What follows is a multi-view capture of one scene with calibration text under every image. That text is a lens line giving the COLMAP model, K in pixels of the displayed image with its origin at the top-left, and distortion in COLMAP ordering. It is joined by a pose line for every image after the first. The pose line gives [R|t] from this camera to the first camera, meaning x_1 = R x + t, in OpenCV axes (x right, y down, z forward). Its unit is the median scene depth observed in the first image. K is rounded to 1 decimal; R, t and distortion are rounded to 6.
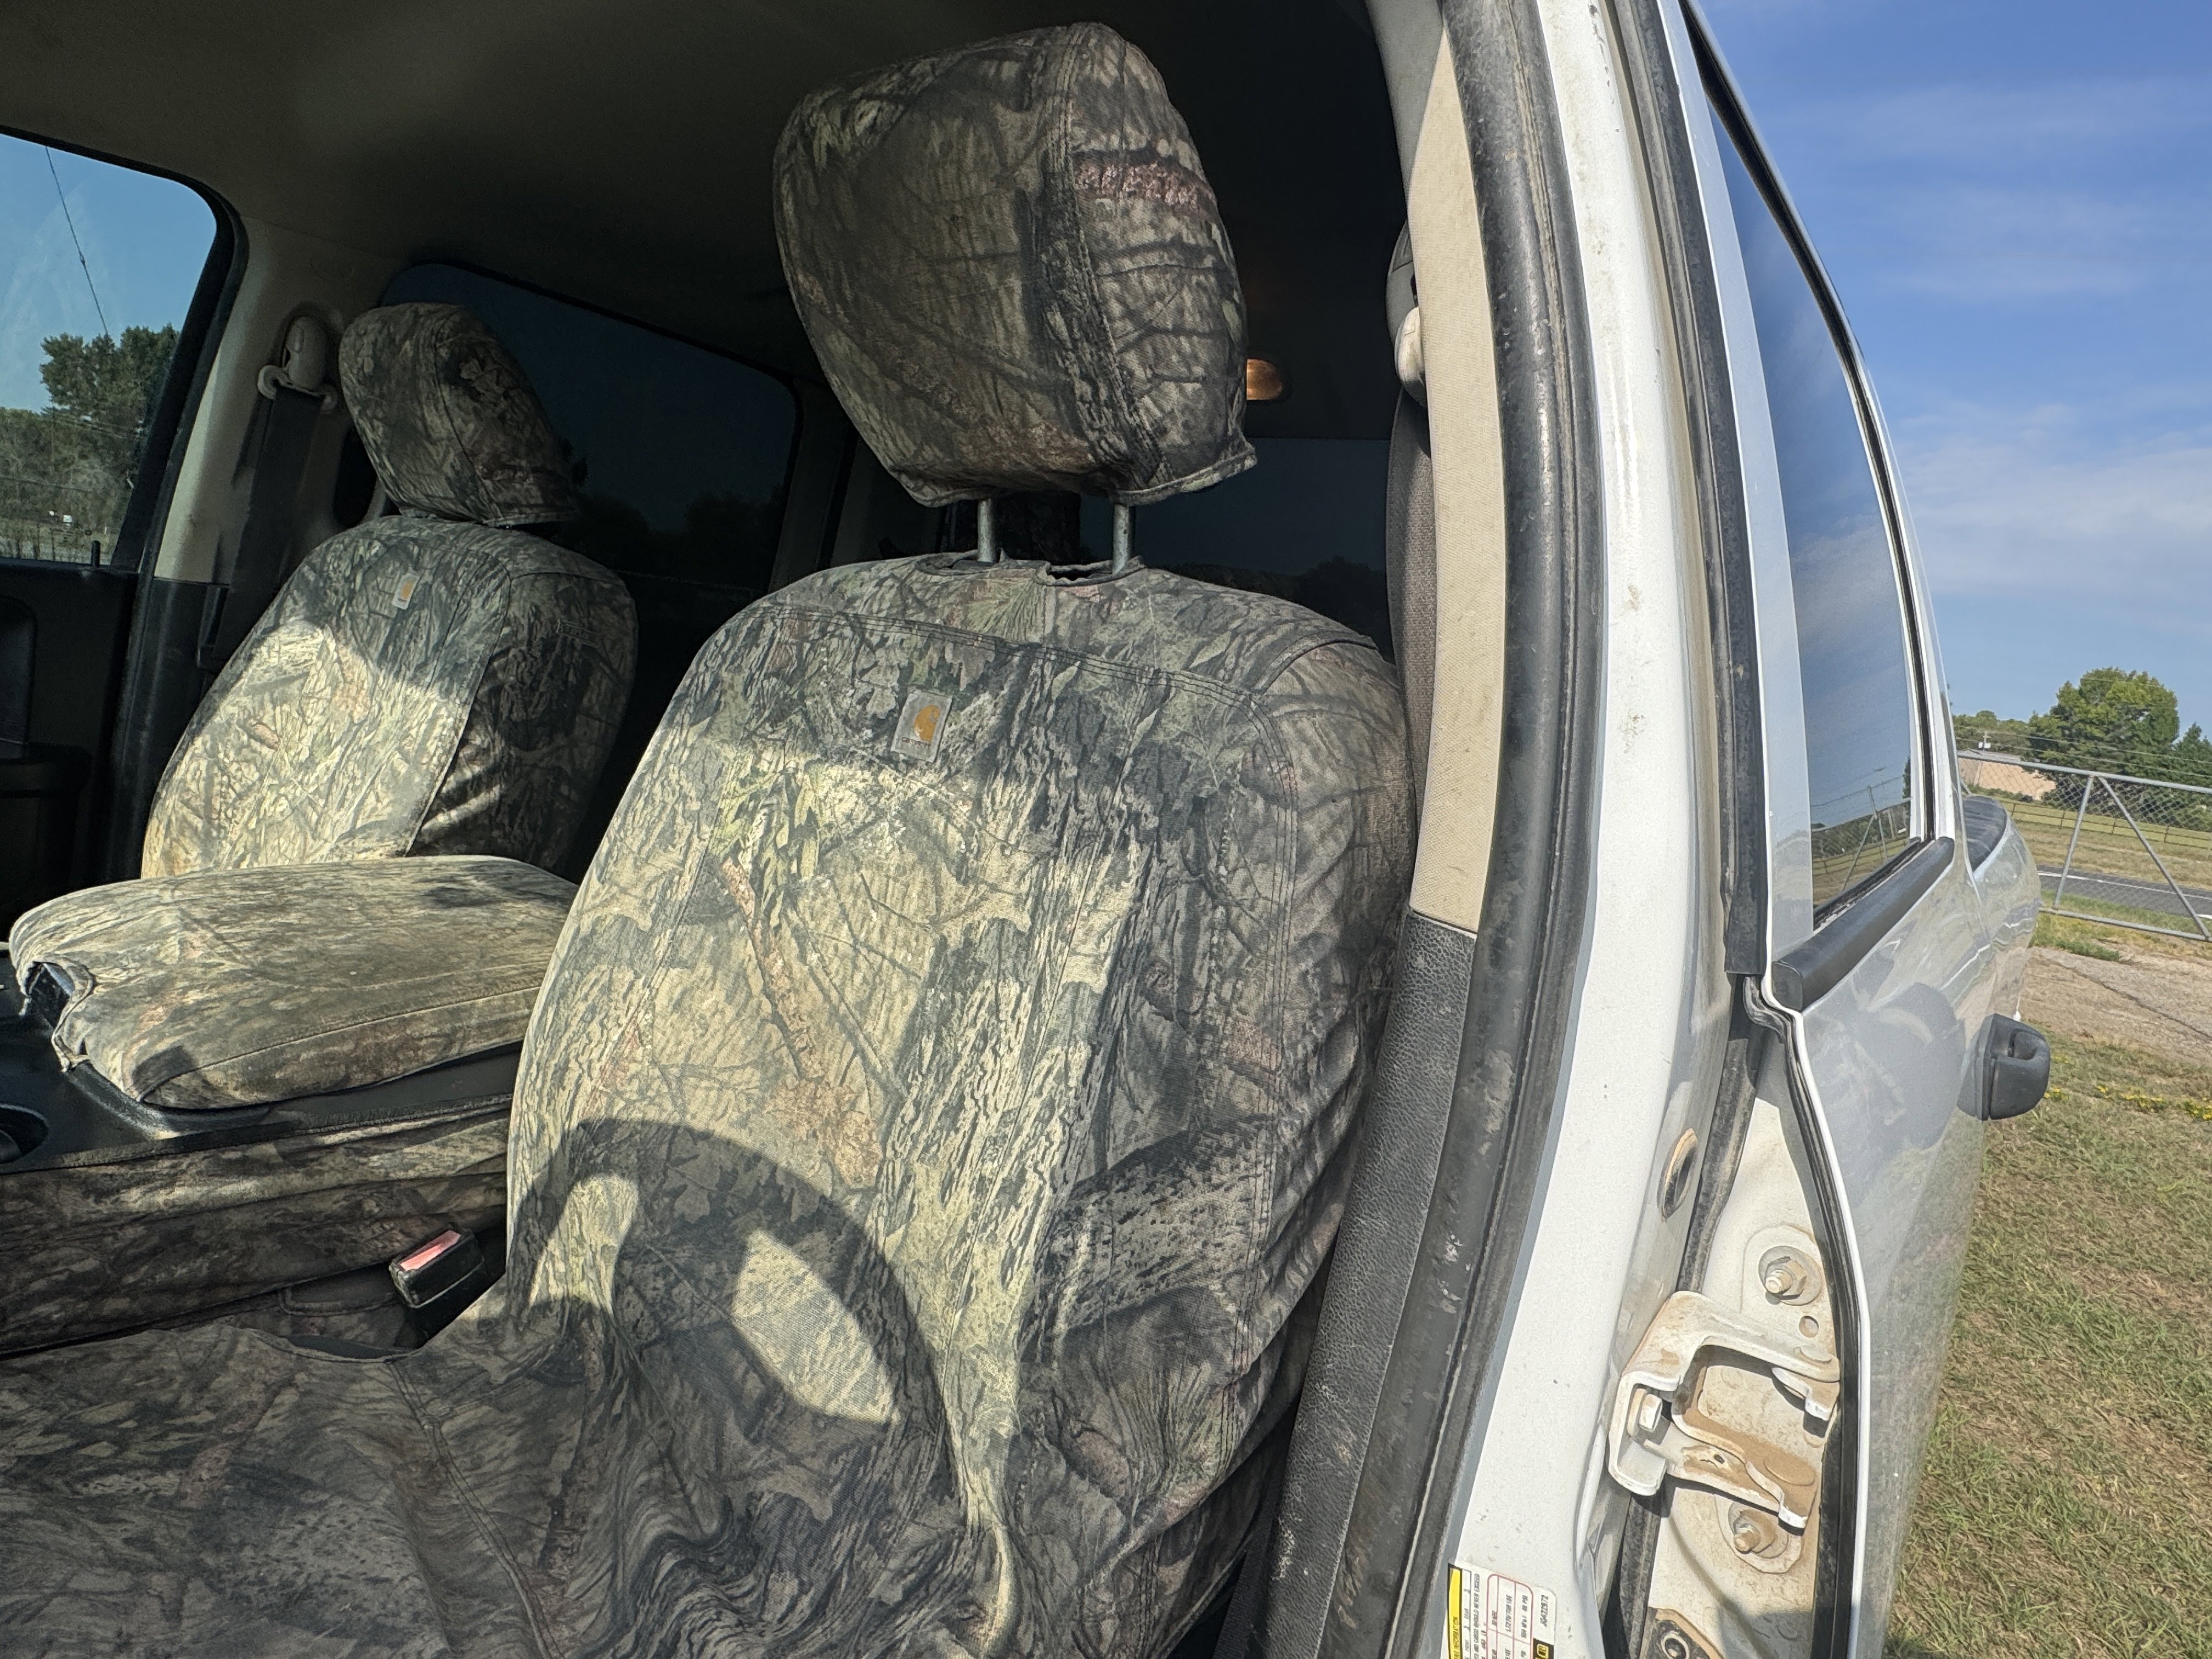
lens RADIAL K [[1234.6, 0, 1082.4], [0, 1234.6, 832.4], [0, 0, 1]] dist [-0.002131, 0.000119]
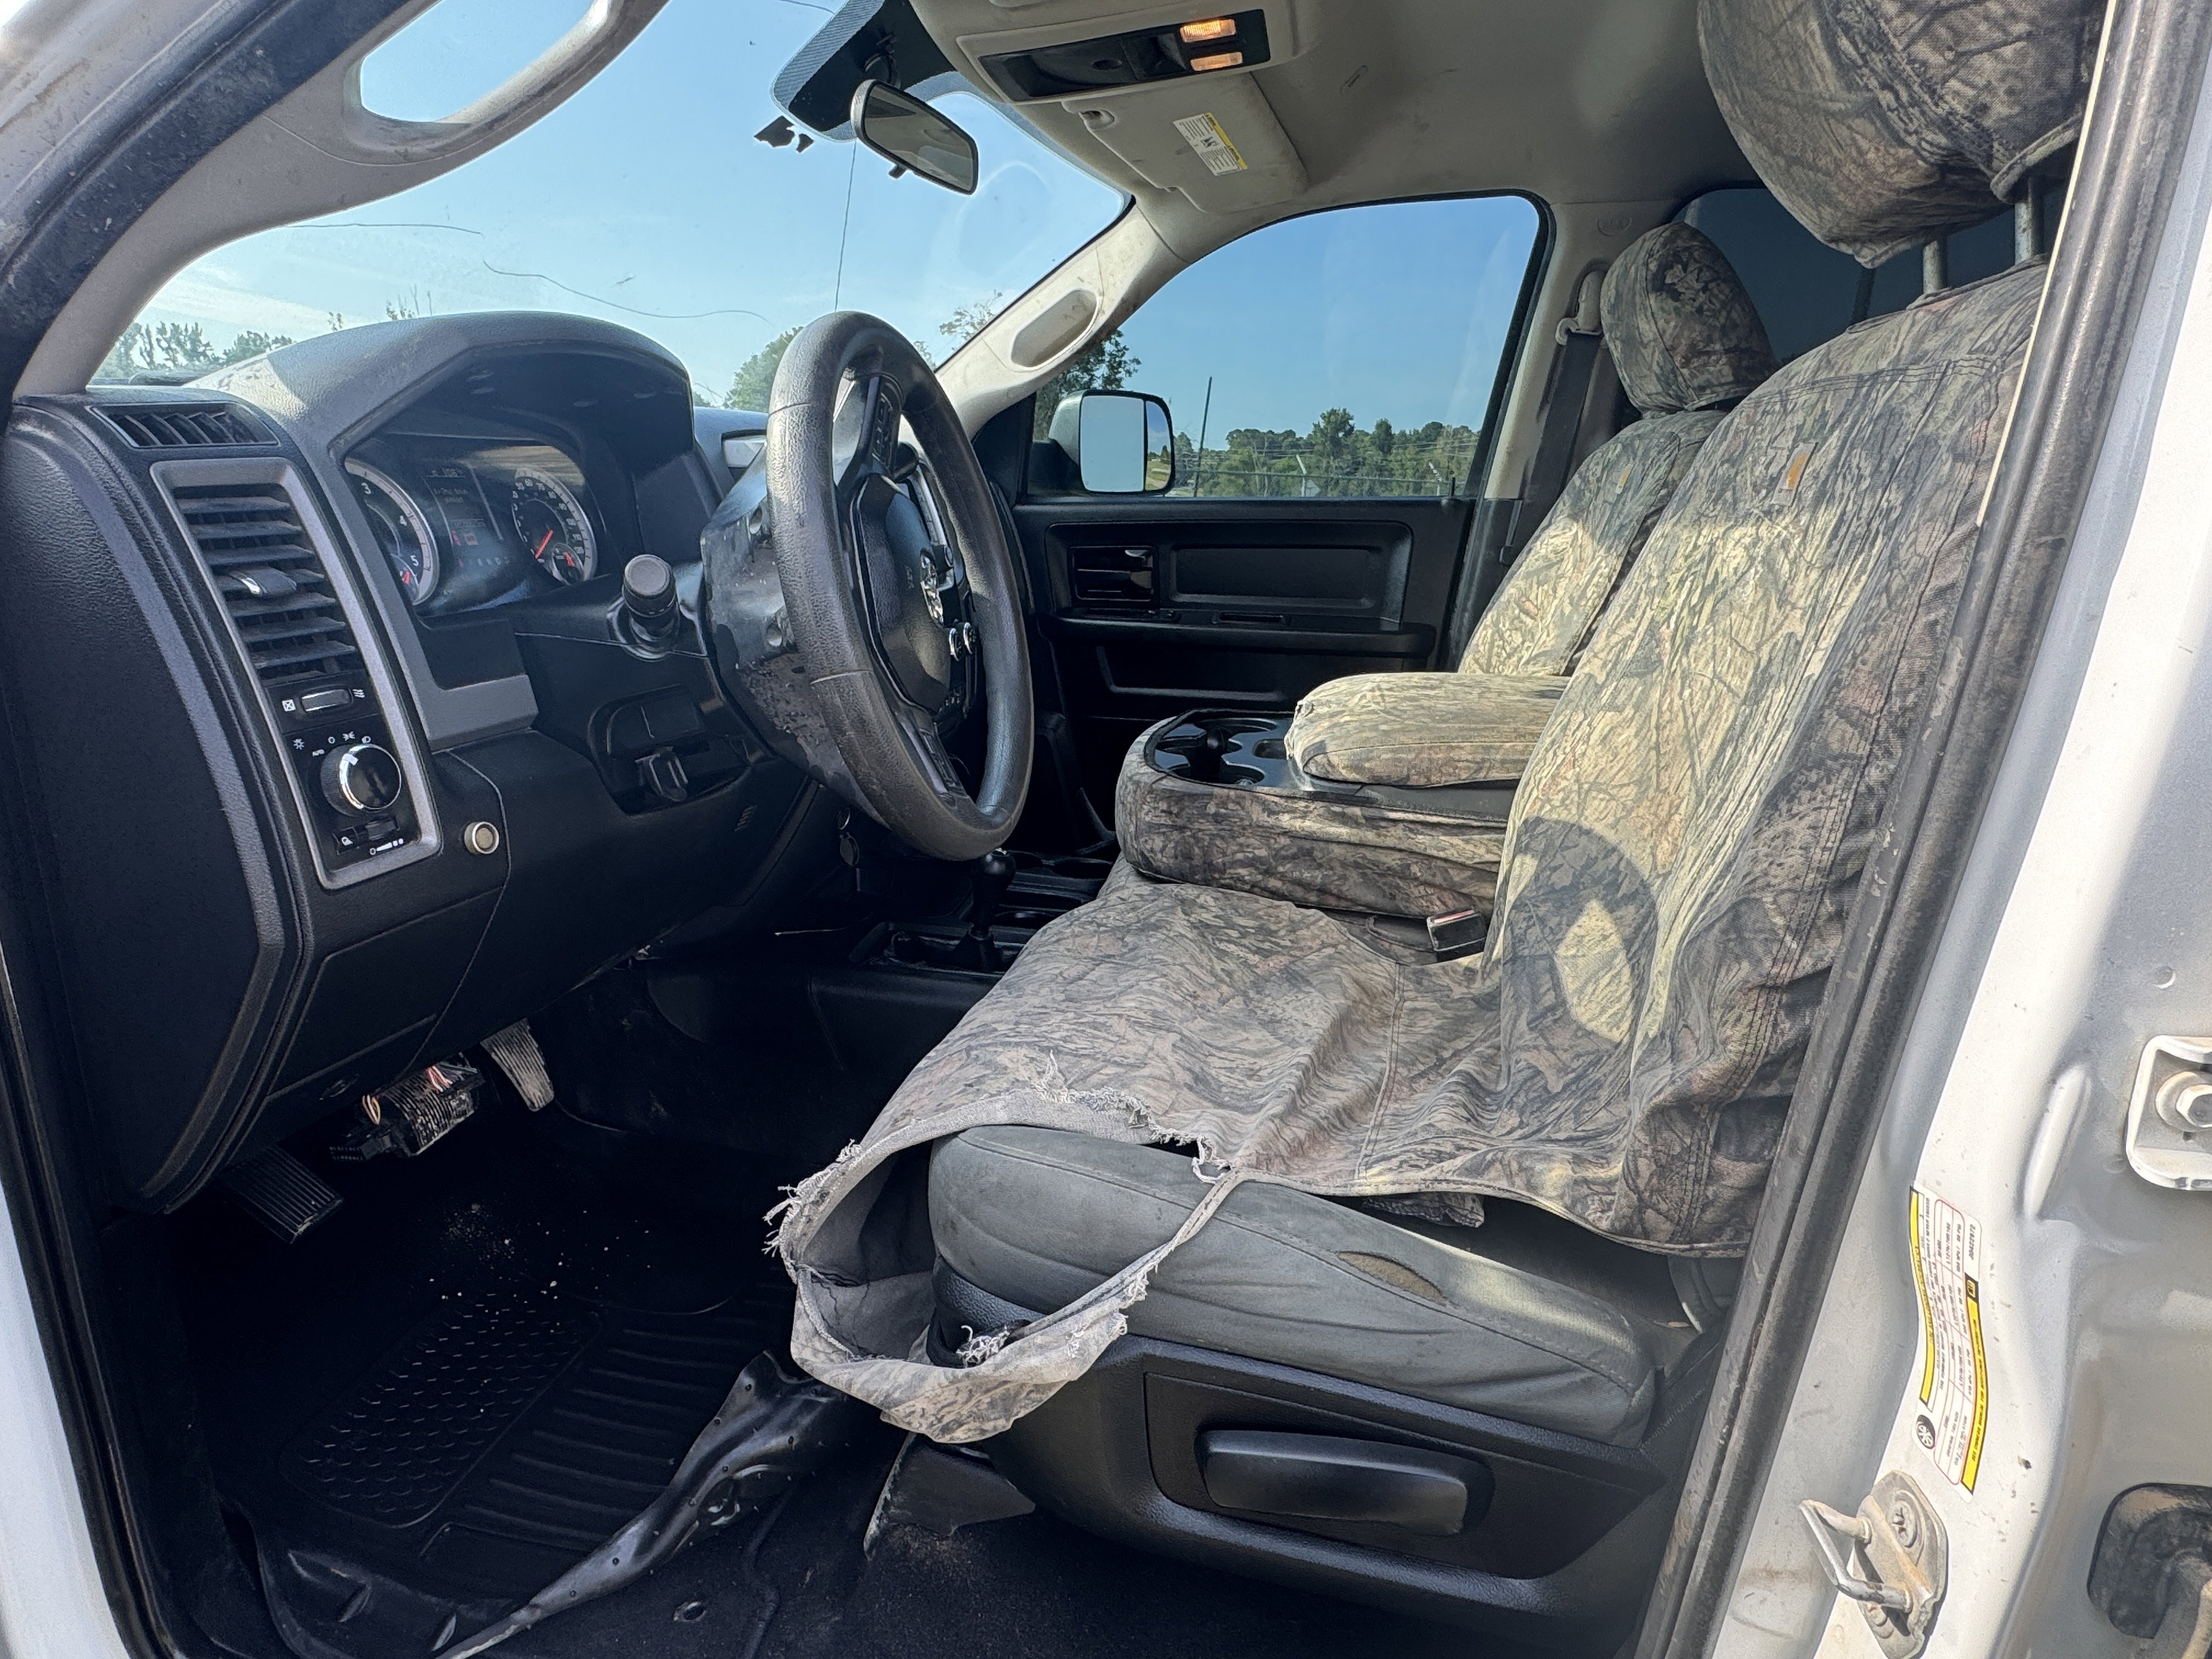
lens RADIAL K [[1234.6, 0, 1082.4], [0, 1234.6, 832.4], [0, 0, 1]] dist [-0.002131, 0.000119]
pose [[0.466099, 0.108313, -0.878077, 0.560303], [-0.094105, 0.992917, 0.072526, 0.204505], [0.879713, 0.048827, 0.472991, -0.046070]]
